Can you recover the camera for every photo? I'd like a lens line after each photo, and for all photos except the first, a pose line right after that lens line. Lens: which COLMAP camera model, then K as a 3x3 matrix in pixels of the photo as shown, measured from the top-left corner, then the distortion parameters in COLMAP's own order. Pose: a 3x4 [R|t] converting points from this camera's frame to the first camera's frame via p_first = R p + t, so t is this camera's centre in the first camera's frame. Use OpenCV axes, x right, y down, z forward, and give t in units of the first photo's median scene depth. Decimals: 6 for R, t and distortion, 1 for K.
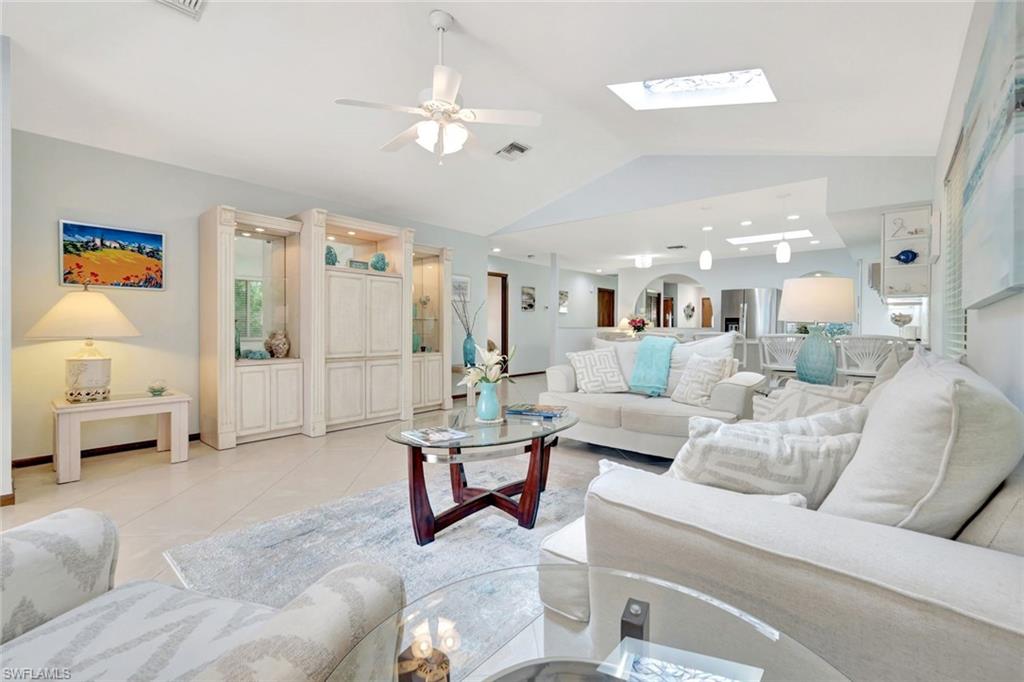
lens RADIAL K [[454.0, 0, 509.2], [0, 454.0, 333.6], [0, 0, 1]] dist [0.006245, -0.000858]
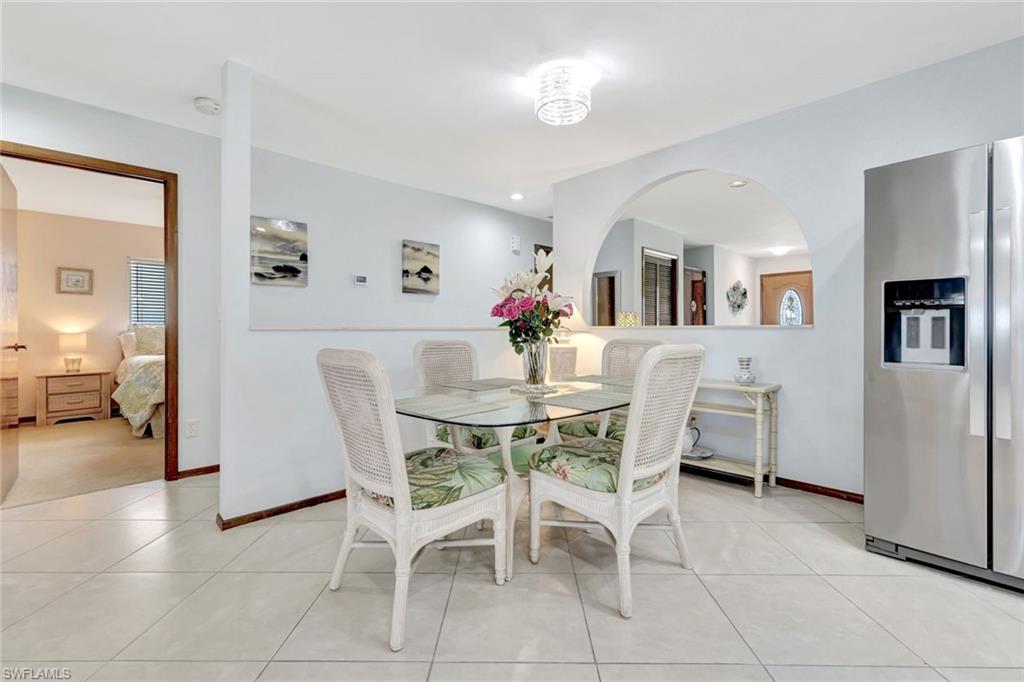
lens RADIAL K [[454.0, 0, 509.2], [0, 454.0, 333.6], [0, 0, 1]] dist [0.006245, -0.000858]
pose [[0.995479, -0.006891, -0.094735, 0.591851], [0.006411, 0.999965, -0.005371, -0.014696], [0.094769, 0.004739, 0.995488, 1.453875]]
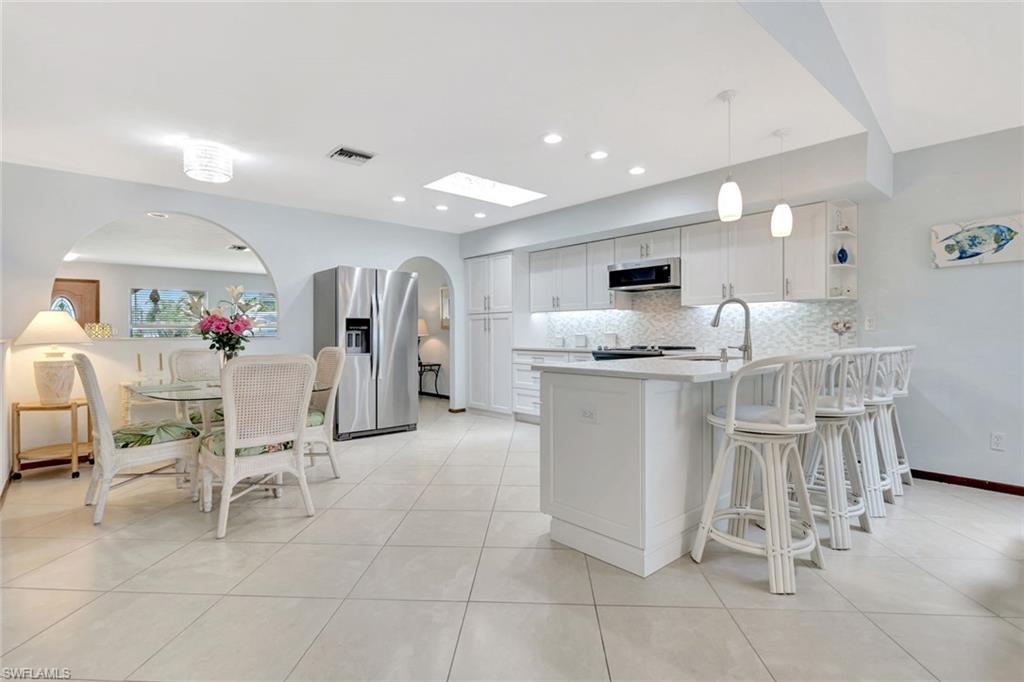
lens RADIAL K [[494.2, 0, 512.0], [0, 494.2, 341.0], [0, 0, 1]] dist [0.000217, 0.000595]
pose [[0.129961, -0.013943, 0.991421, -0.163695], [0.012187, 0.999848, 0.012464, -0.024350], [-0.991444, 0.010463, 0.130111, 1.424593]]
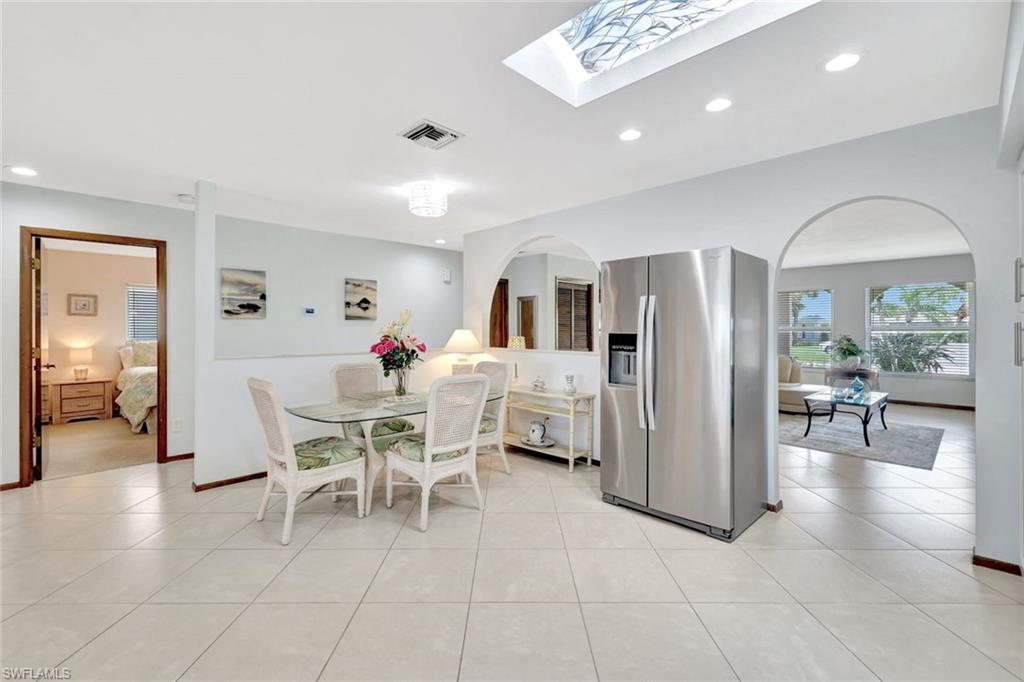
lens RADIAL K [[454.0, 0, 509.2], [0, 454.0, 333.6], [0, 0, 1]] dist [0.006245, -0.000858]
pose [[0.996466, -0.005229, -0.083832, 0.833962], [0.004906, 0.999980, -0.004055, -0.065863], [0.083852, 0.003630, 0.996472, 1.189078]]
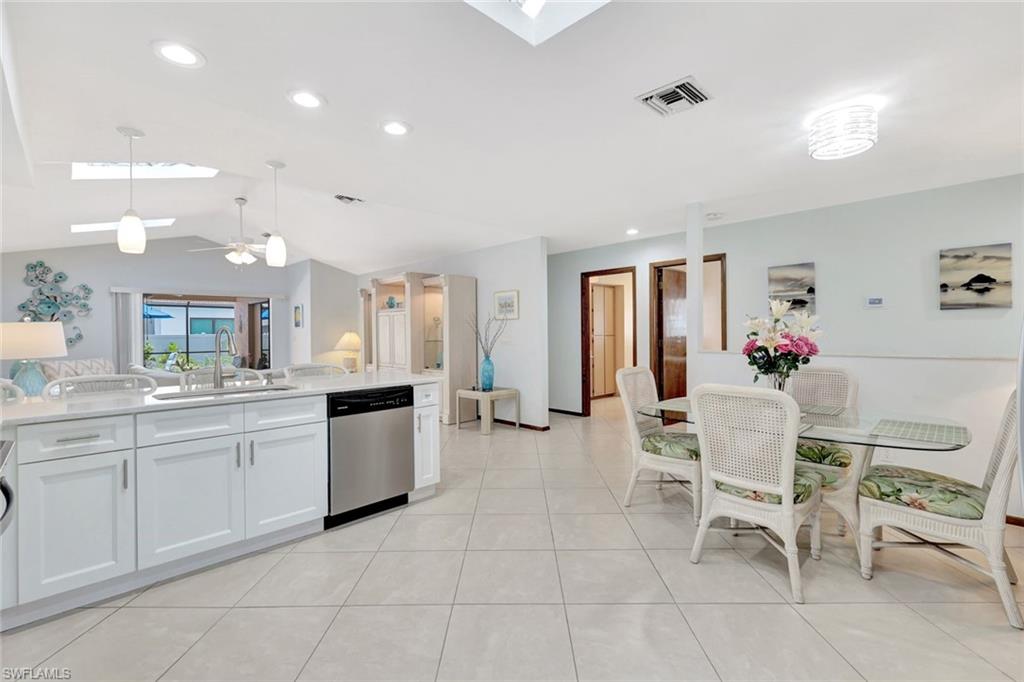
lens RADIAL K [[454.0, 0, 509.2], [0, 454.0, 333.6], [0, 0, 1]] dist [0.006245, -0.000858]
pose [[-0.090538, -0.001789, -0.995891, 1.239319], [-0.001989, 0.999997, -0.001616, -0.062489], [0.995891, 0.001834, -0.090541, 1.670391]]
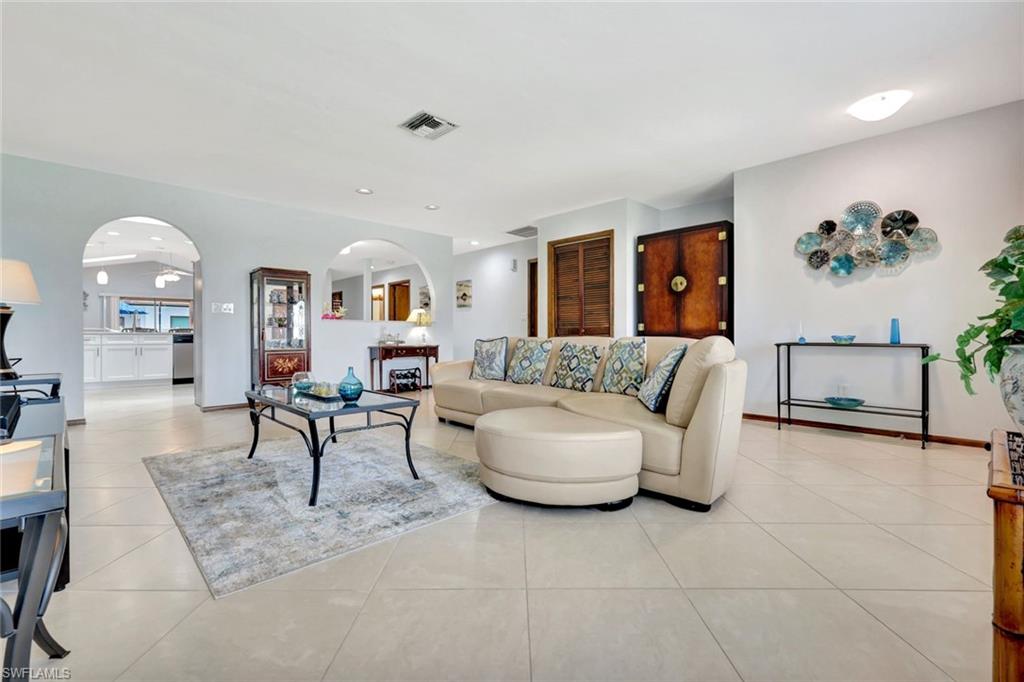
lens RADIAL K [[454.0, 0, 509.2], [0, 454.0, 333.6], [0, 0, 1]] dist [0.006245, -0.000858]
pose [[-0.084833, -0.010143, -0.996344, 2.323295], [-0.009021, 0.999915, -0.009411, 0.024554], [0.996354, 0.008190, -0.084918, 2.855789]]
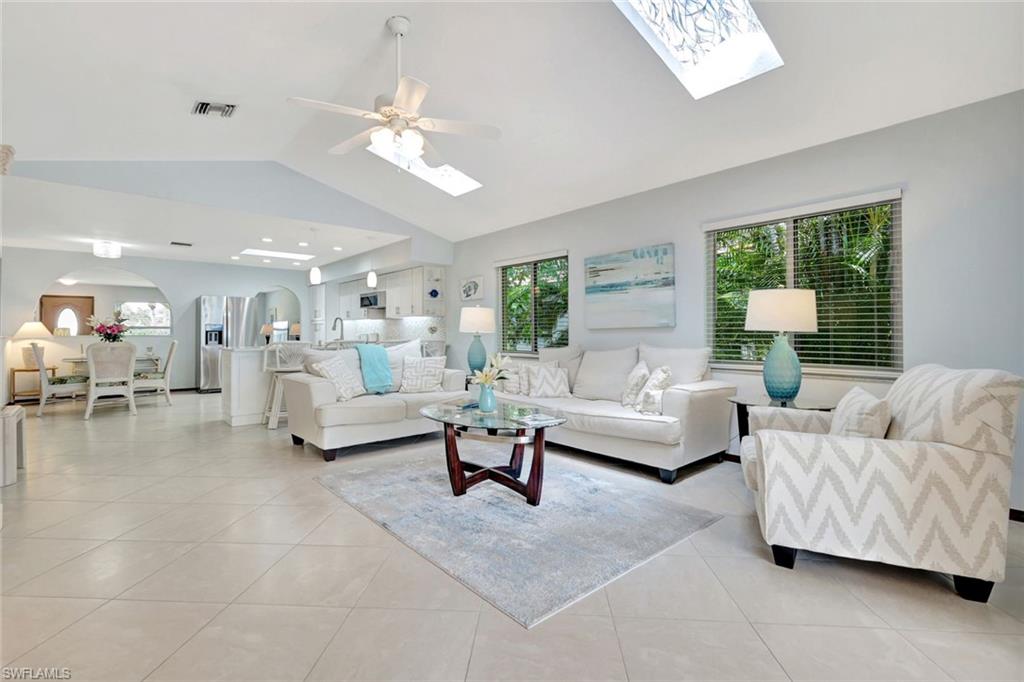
lens RADIAL K [[454.0, 0, 509.2], [0, 454.0, 333.6], [0, 0, 1]] dist [0.006245, -0.000858]
pose [[0.146964, -0.001204, 0.989141, -0.746930], [0.011748, 0.999931, -0.000528, -0.014775], [-0.989072, 0.011698, 0.146968, 0.440538]]
